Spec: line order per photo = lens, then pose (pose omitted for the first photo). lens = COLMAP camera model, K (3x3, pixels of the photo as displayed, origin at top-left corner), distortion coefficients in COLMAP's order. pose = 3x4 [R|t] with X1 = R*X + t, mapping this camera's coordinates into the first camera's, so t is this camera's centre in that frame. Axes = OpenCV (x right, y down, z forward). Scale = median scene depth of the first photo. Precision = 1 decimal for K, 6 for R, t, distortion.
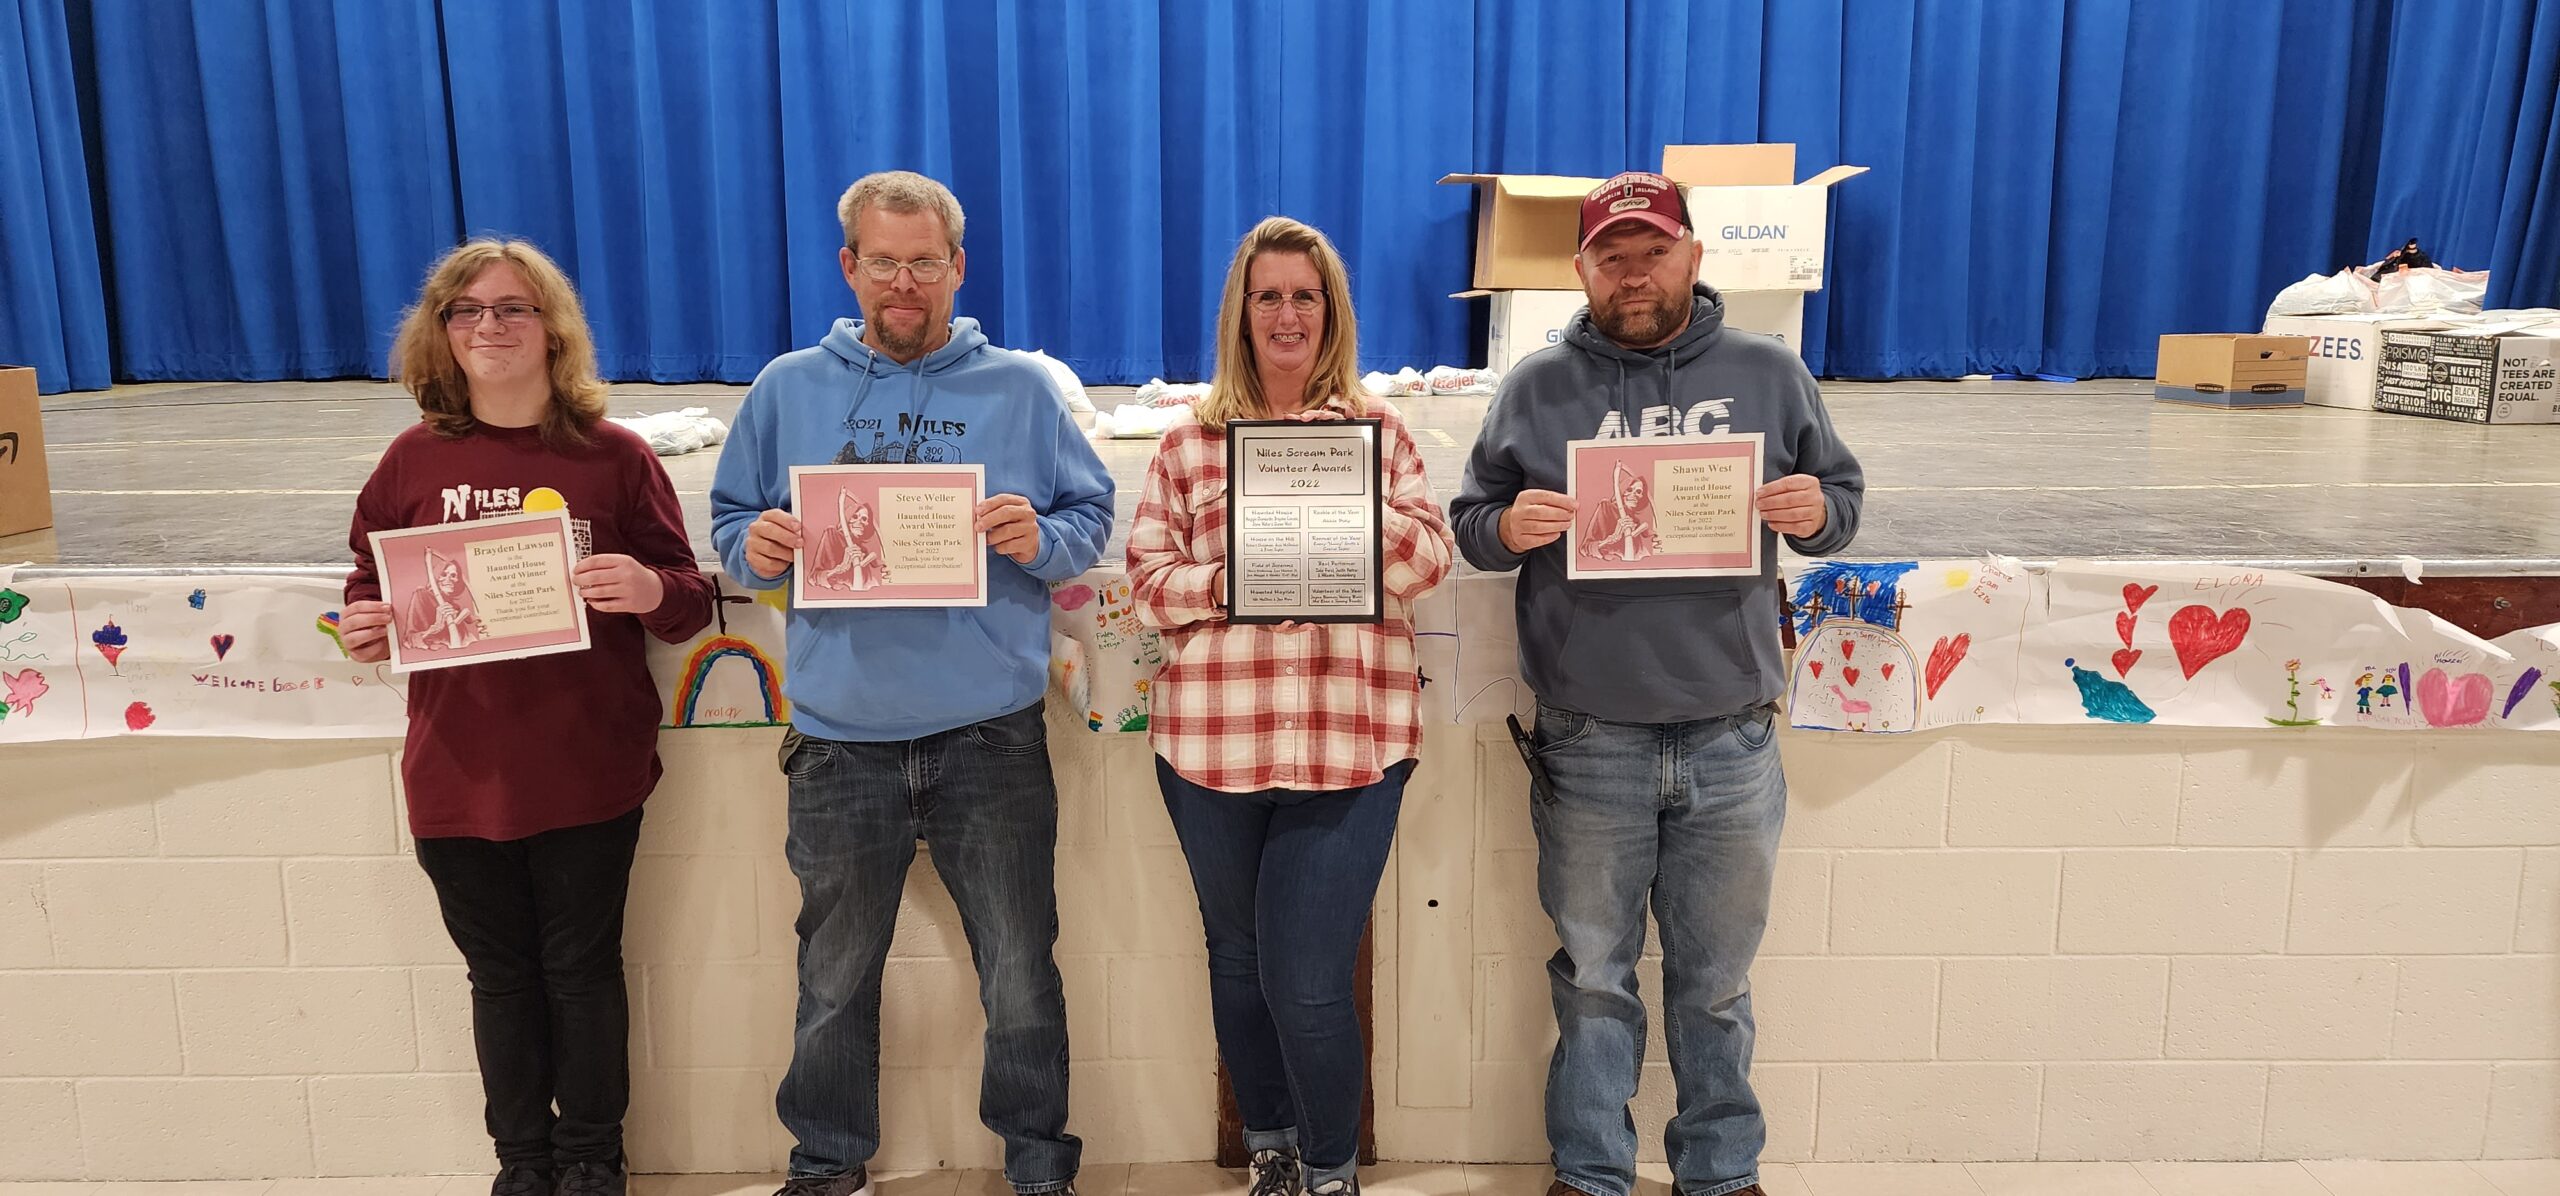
lens RADIAL K [[1752.7, 0, 1256.8], [0, 1752.7, 591.6], [0, 0, 1]] dist [0.066289, -0.060818]
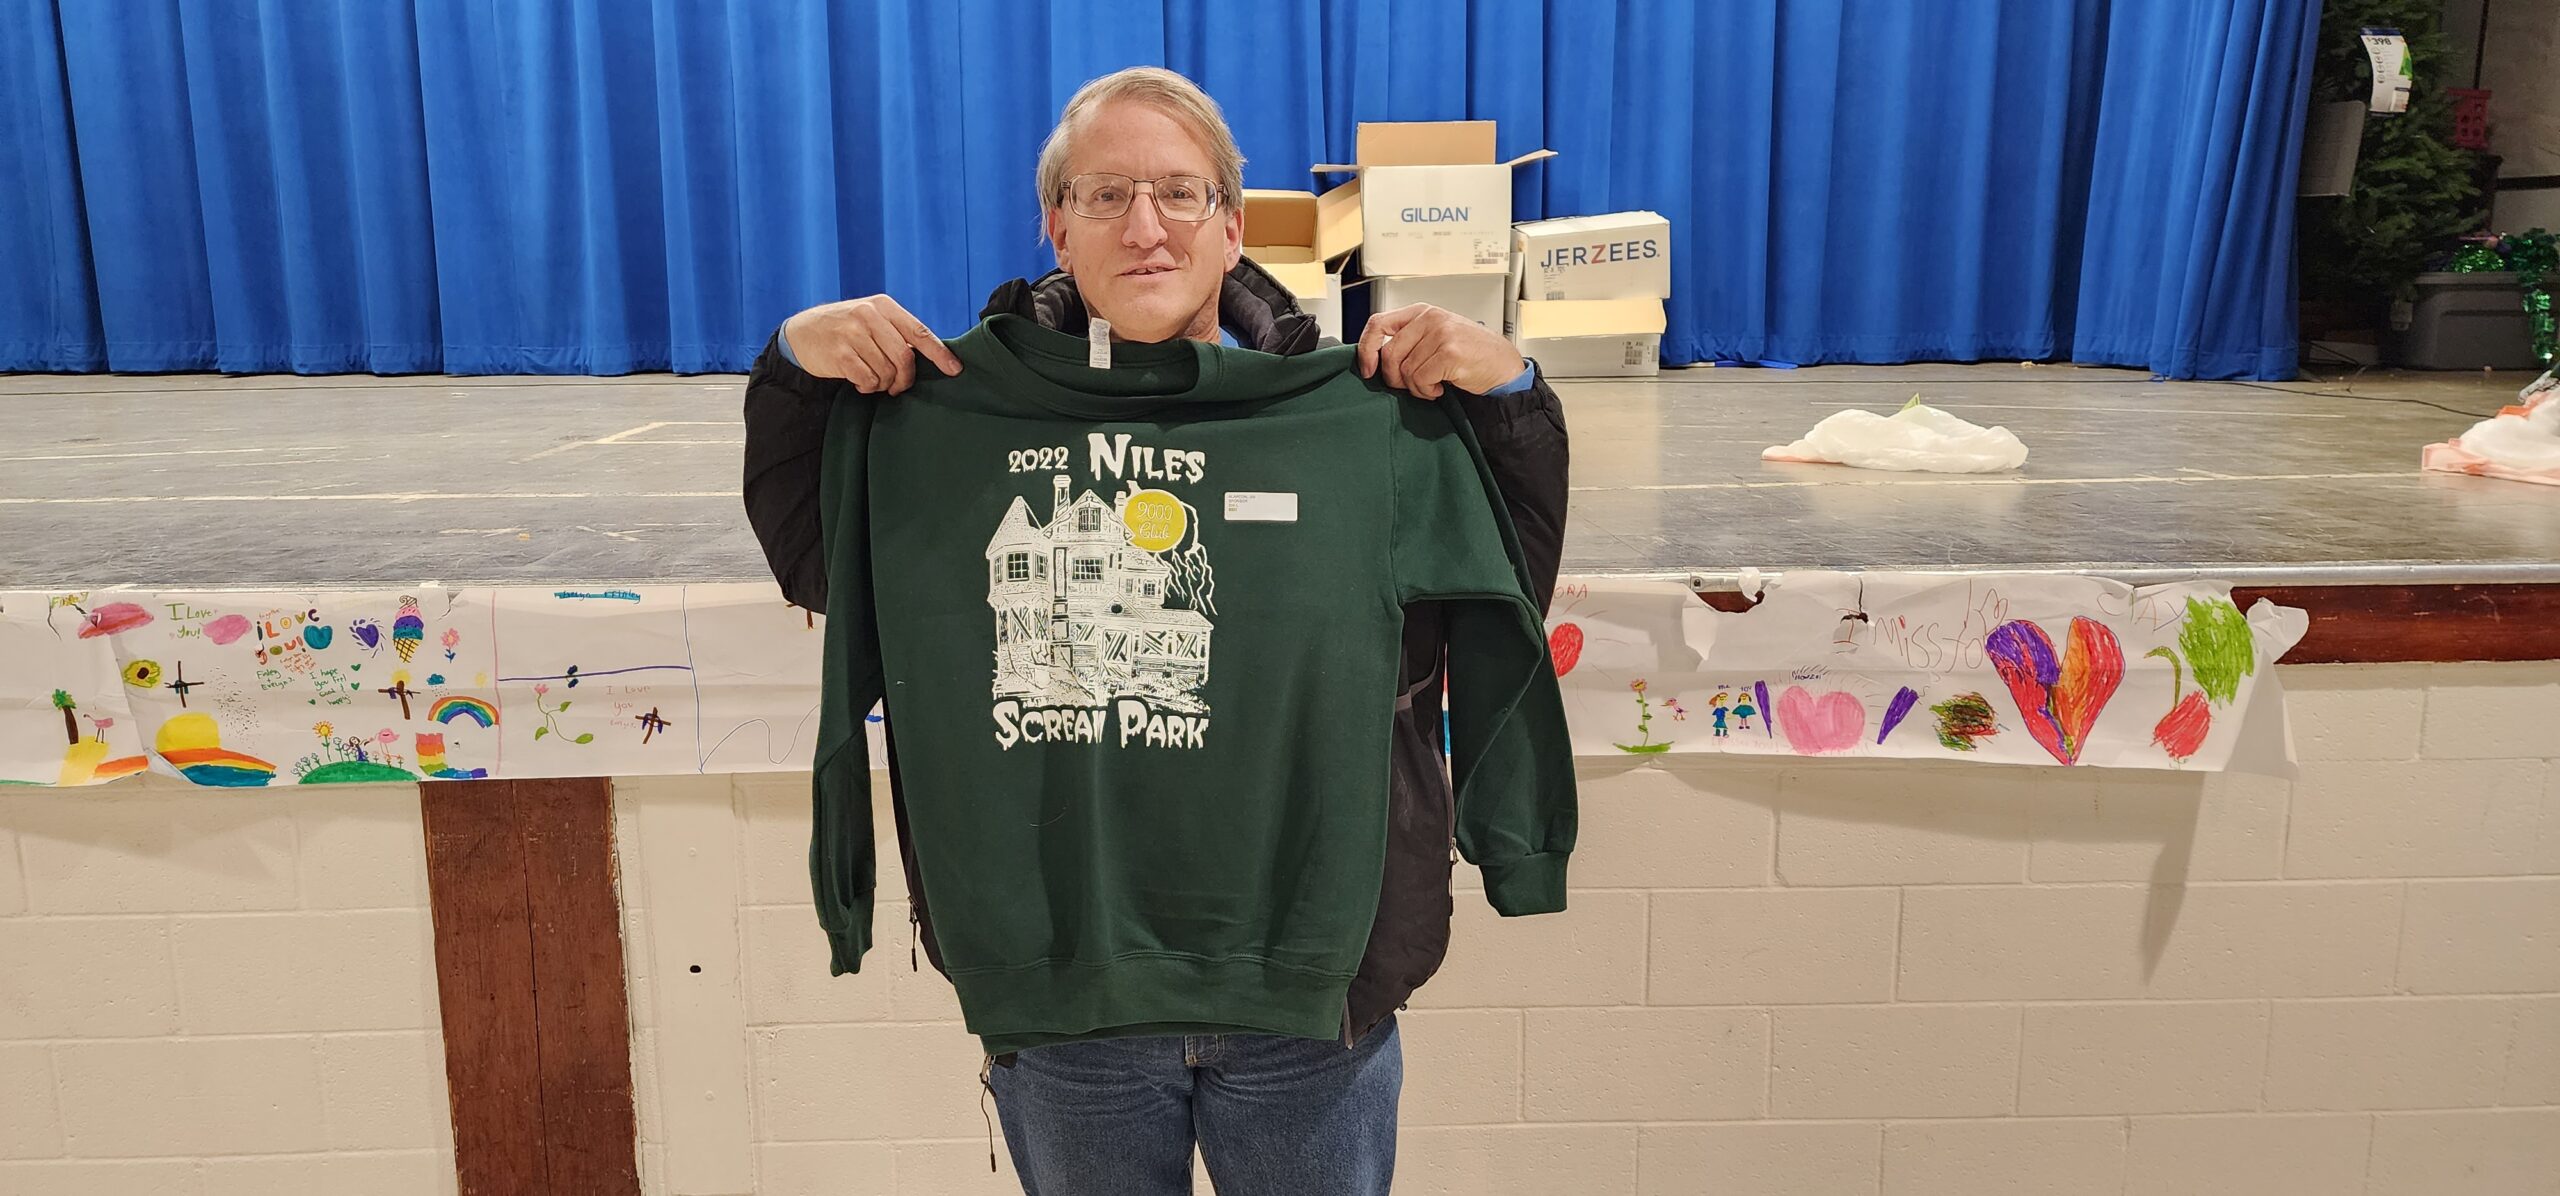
lens RADIAL K [[1752.7, 0, 1263.0], [0, 1752.7, 600.6], [0, 0, 1]] dist [0.066289, -0.060818]
pose [[0.999609, -0.008876, 0.026509, 0.148303], [0.008527, 0.999876, 0.013242, -0.007007], [-0.026623, -0.013011, 0.999561, 0.044198]]
